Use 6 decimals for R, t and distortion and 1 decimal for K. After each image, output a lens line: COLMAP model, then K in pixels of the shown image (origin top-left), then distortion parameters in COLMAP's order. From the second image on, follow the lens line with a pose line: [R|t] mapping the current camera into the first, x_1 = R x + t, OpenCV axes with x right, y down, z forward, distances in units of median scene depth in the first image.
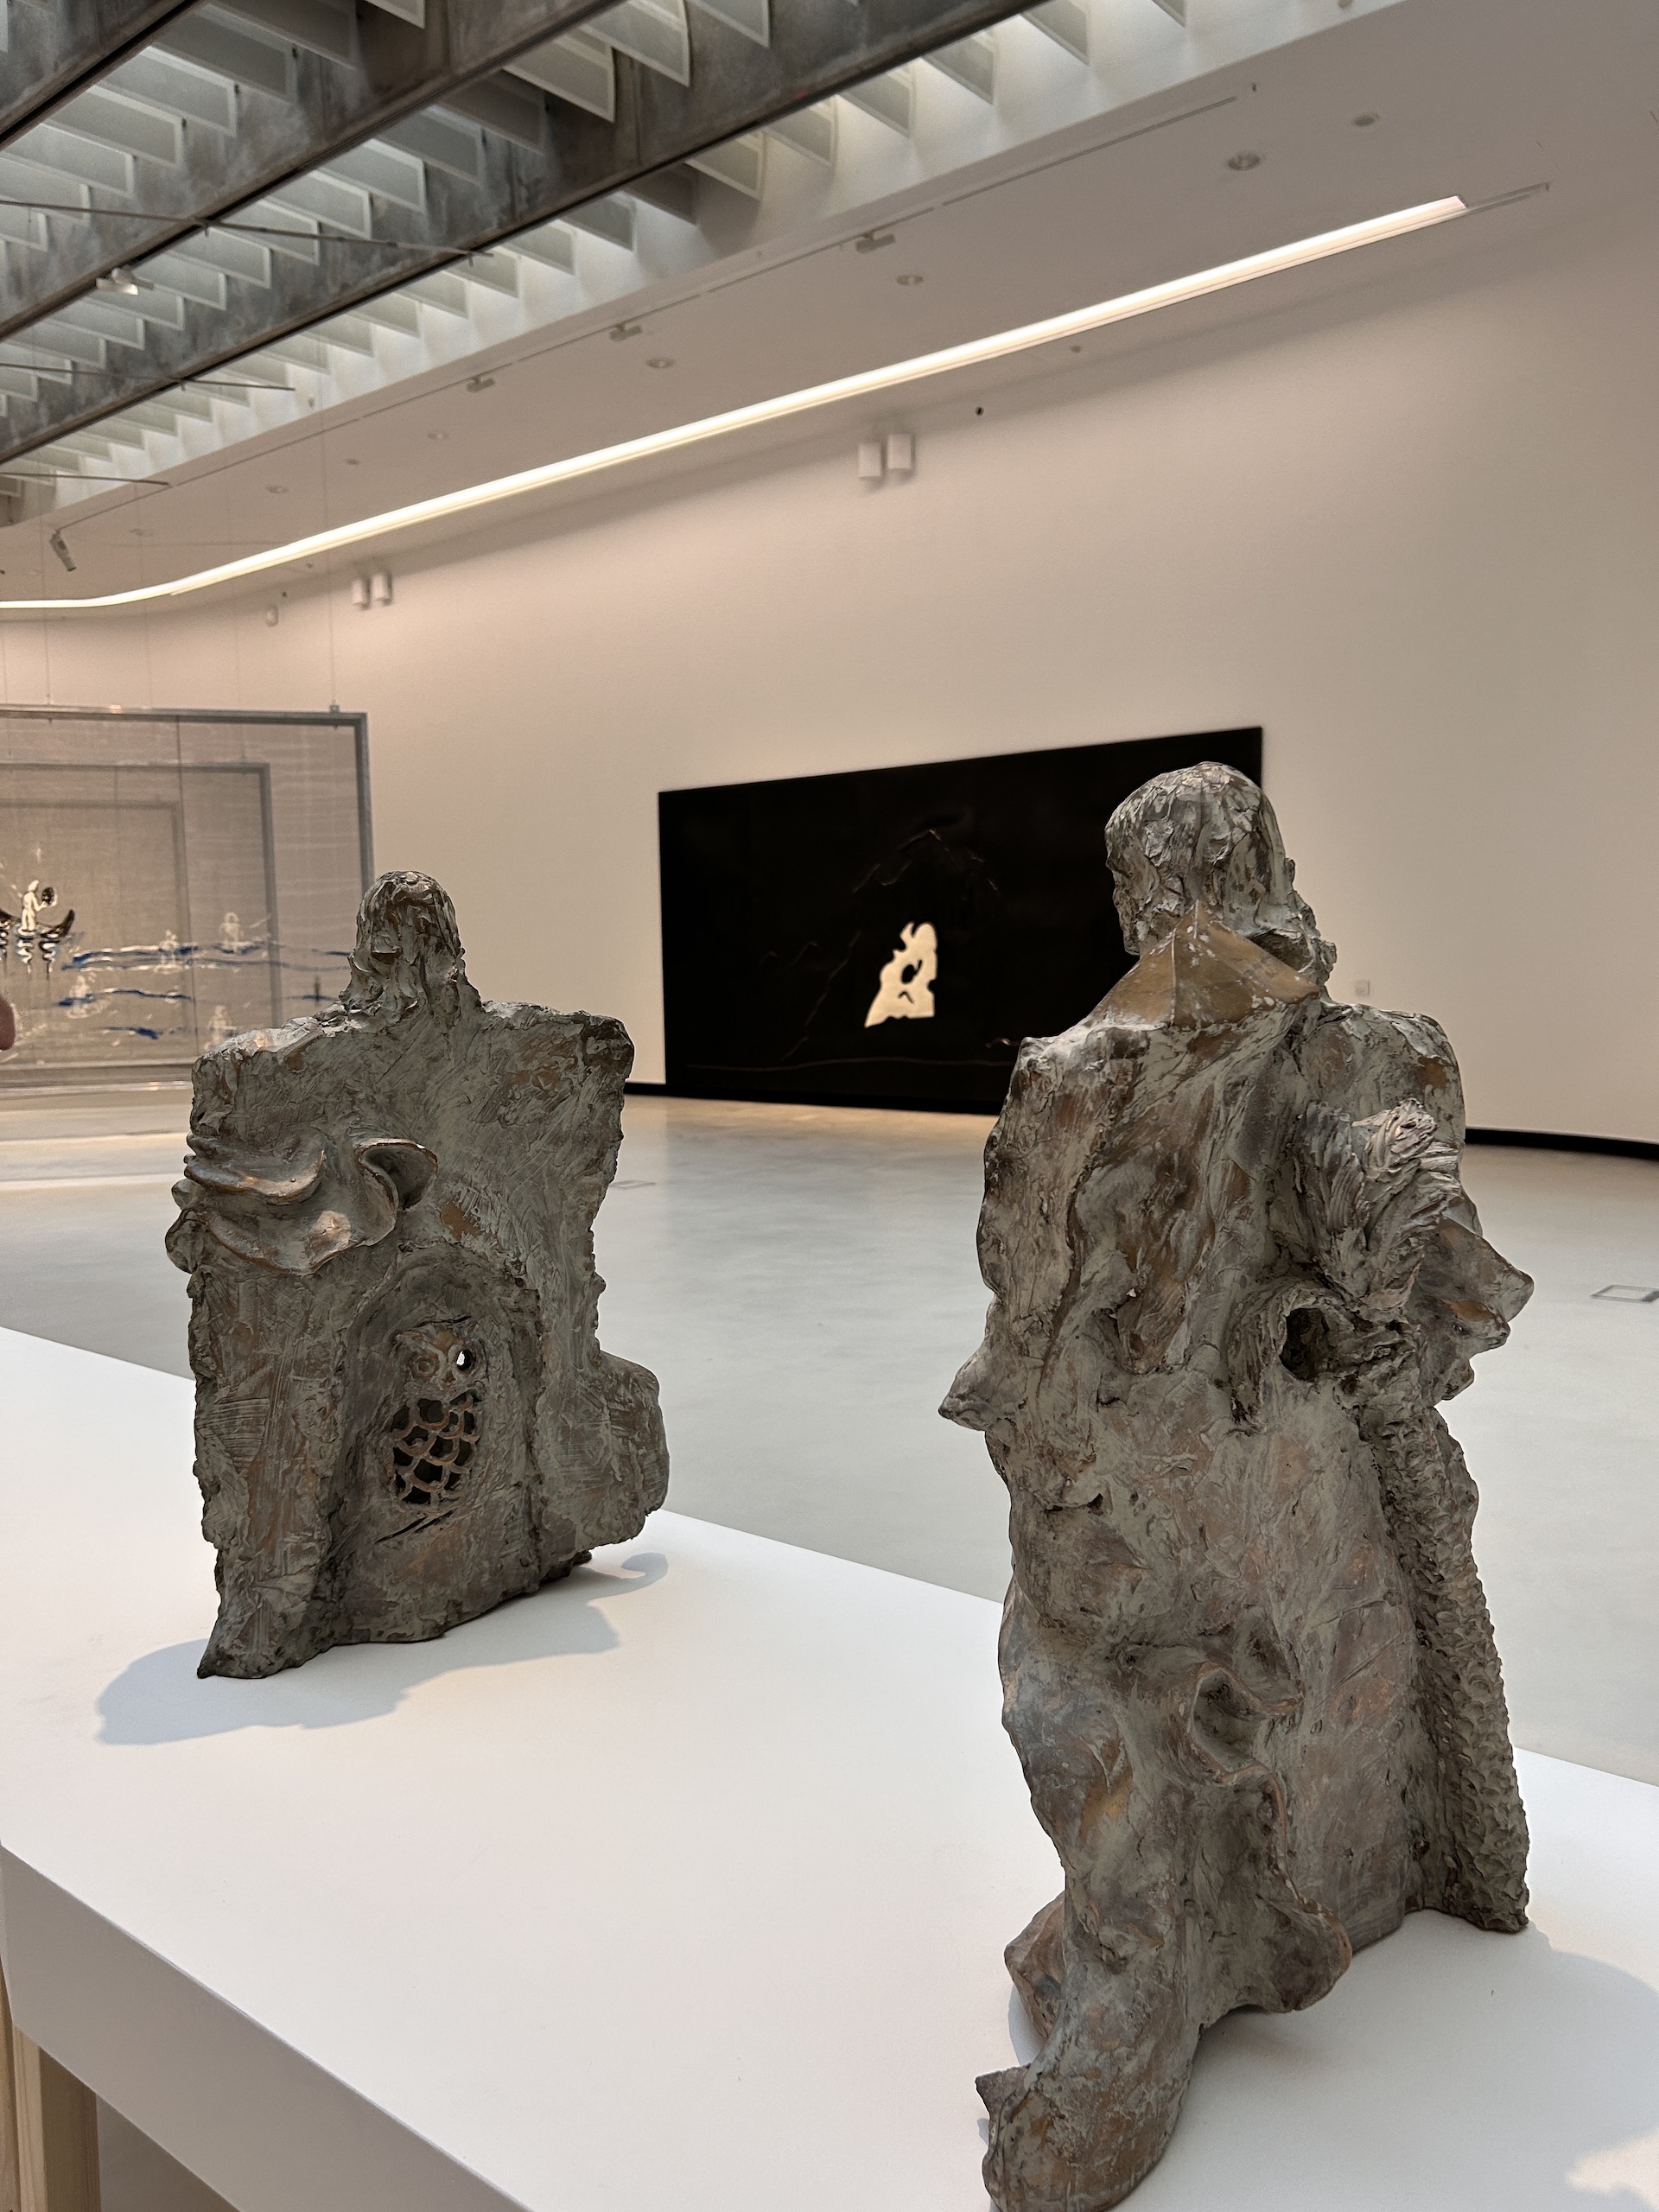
lens RADIAL K [[1663.3, 0, 832.7], [0, 1663.3, 1108.9], [0, 0, 1]] dist [0.058478, -0.002075]
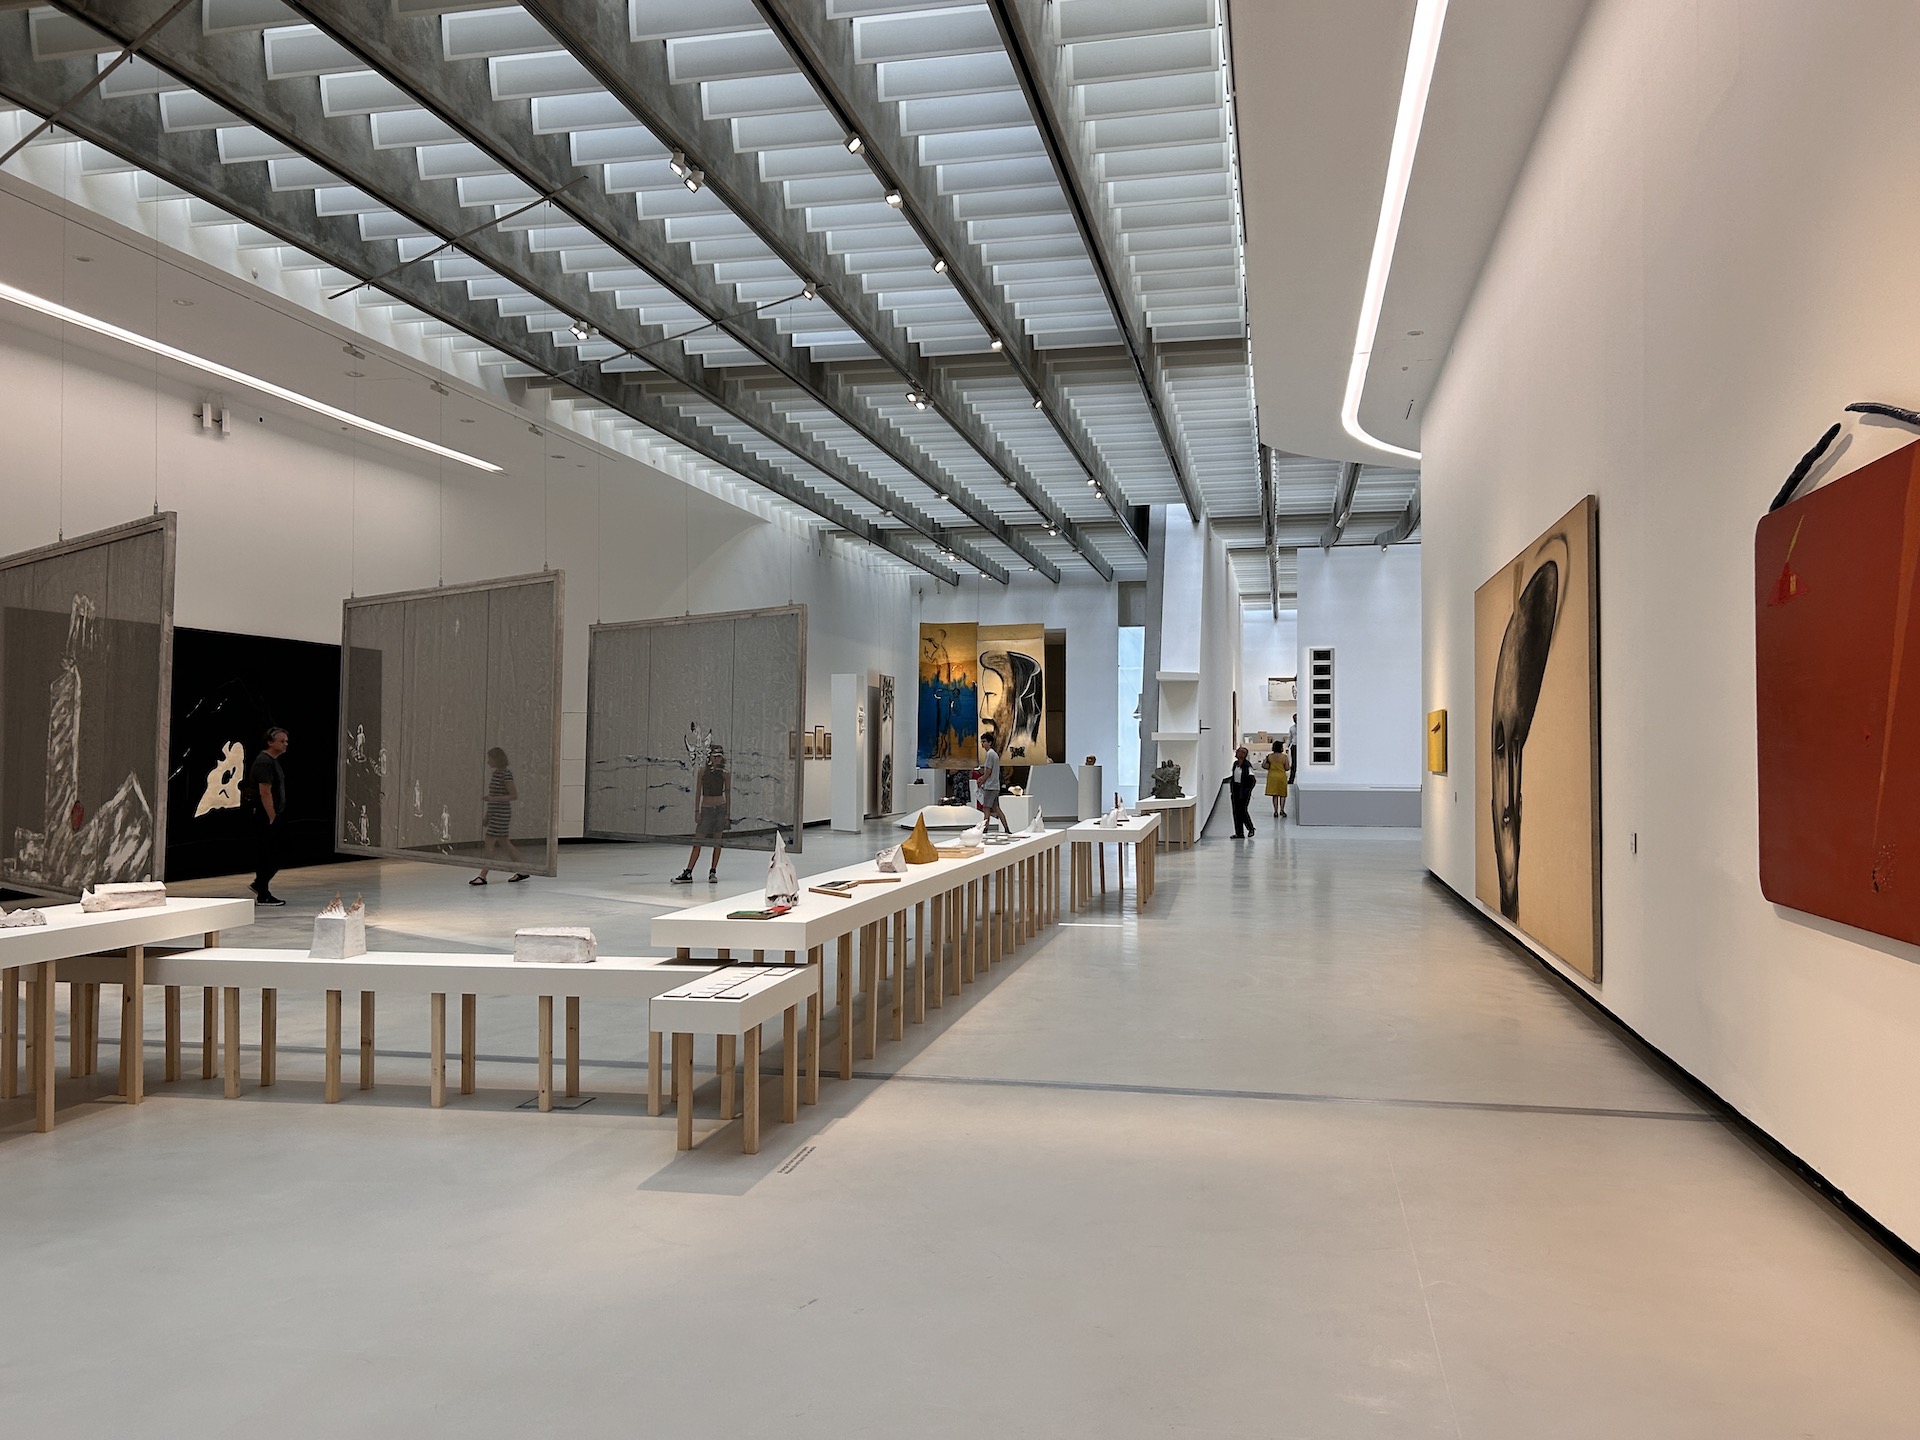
lens RADIAL K [[1443.7, 0, 967.5], [0, 1443.7, 723.9], [0, 0, 1]] dist [0.058478, -0.002075]
pose [[-0.443478, 0.046299, 0.895088, -1.339516], [0.098952, 0.995089, -0.002445, -0.061165], [-0.890806, 0.087486, -0.445882, 0.992671]]
